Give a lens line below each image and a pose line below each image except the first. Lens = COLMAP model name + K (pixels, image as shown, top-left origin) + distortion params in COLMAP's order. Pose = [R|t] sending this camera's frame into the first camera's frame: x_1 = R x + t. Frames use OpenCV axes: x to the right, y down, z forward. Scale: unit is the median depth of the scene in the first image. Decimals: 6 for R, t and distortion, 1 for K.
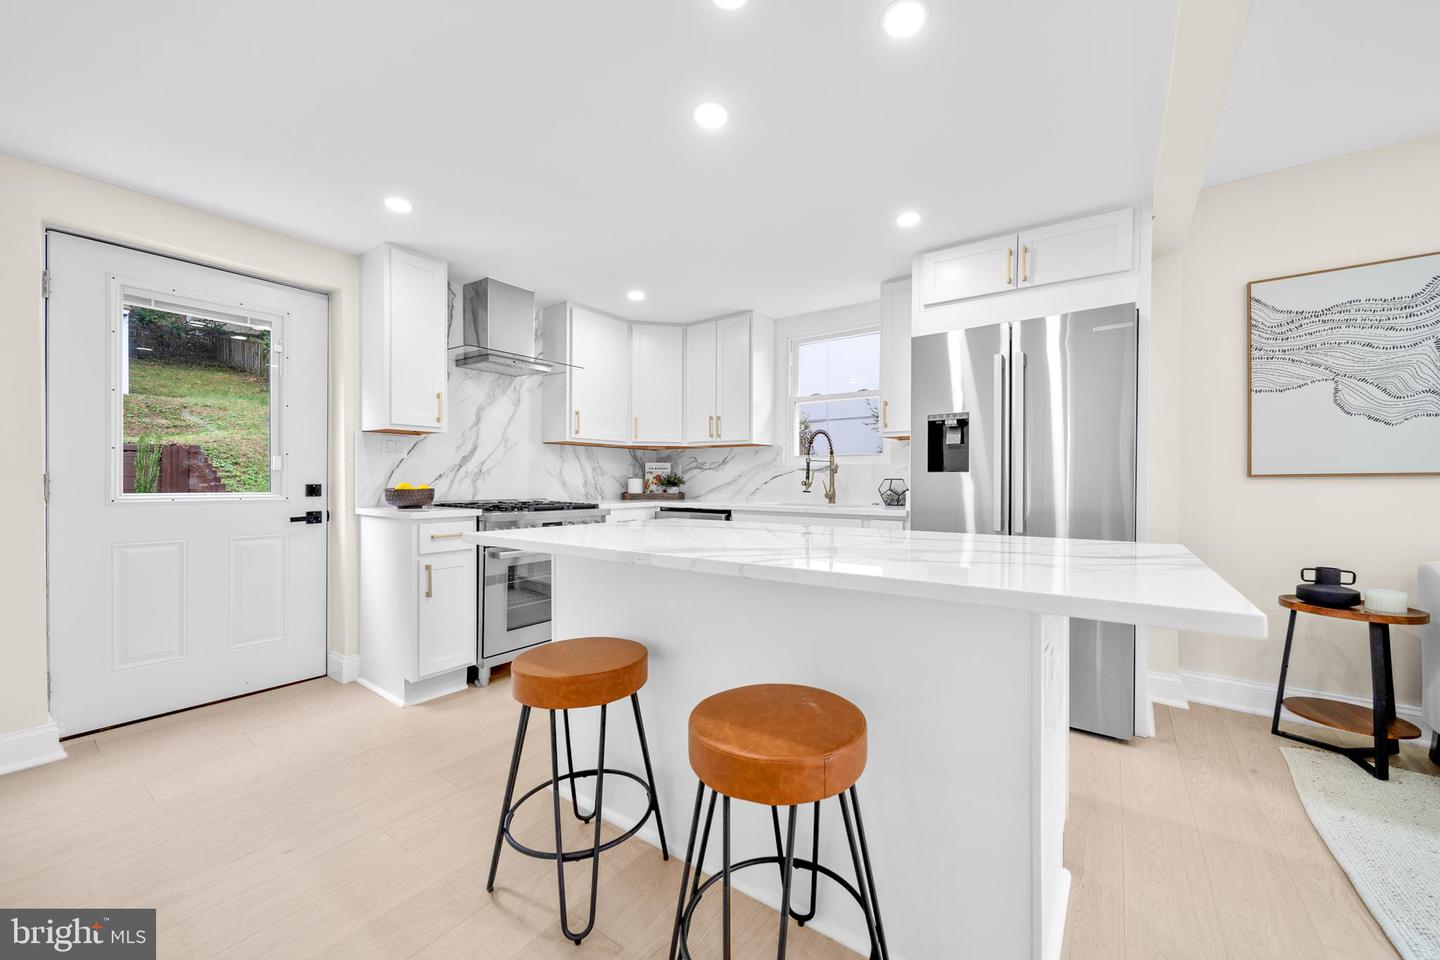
lens RADIAL K [[535.7, 0, 751.6], [0, 535.7, 485.2], [0, 0, 1]] dist [-0.002117, -0.000228]
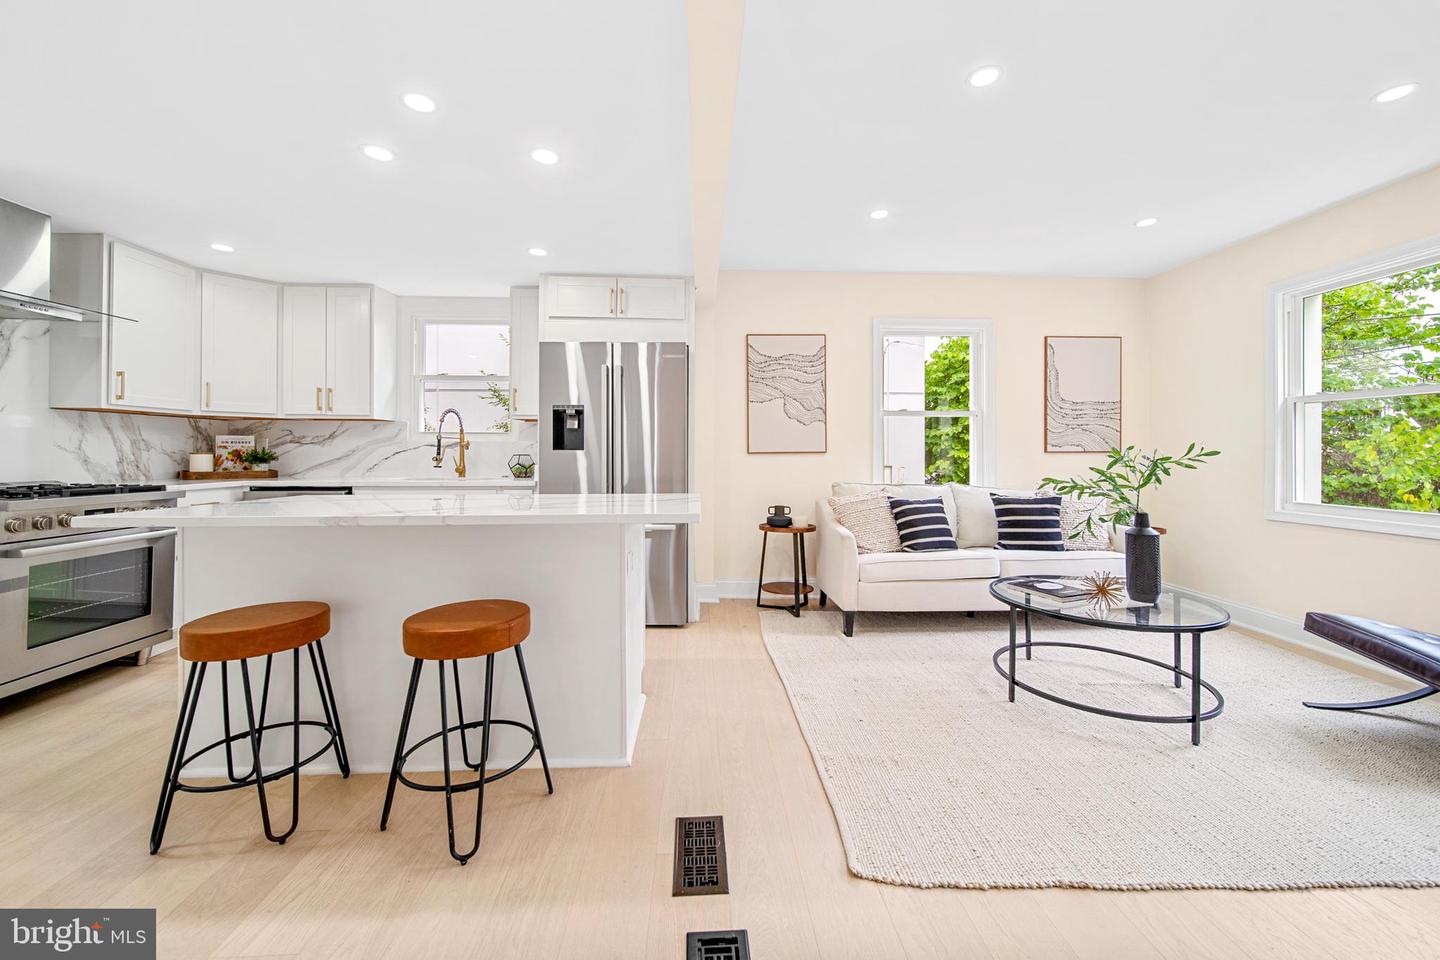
lens RADIAL K [[552.8, 0, 723.5], [0, 552.8, 452.0], [0, 0, 1]] dist [0.000019, -0.000229]
pose [[0.800947, 0.000434, 0.598735, -0.109937], [0.005655, 0.999950, -0.008289, -0.005364], [-0.598708, 0.010025, 0.800905, -0.243784]]
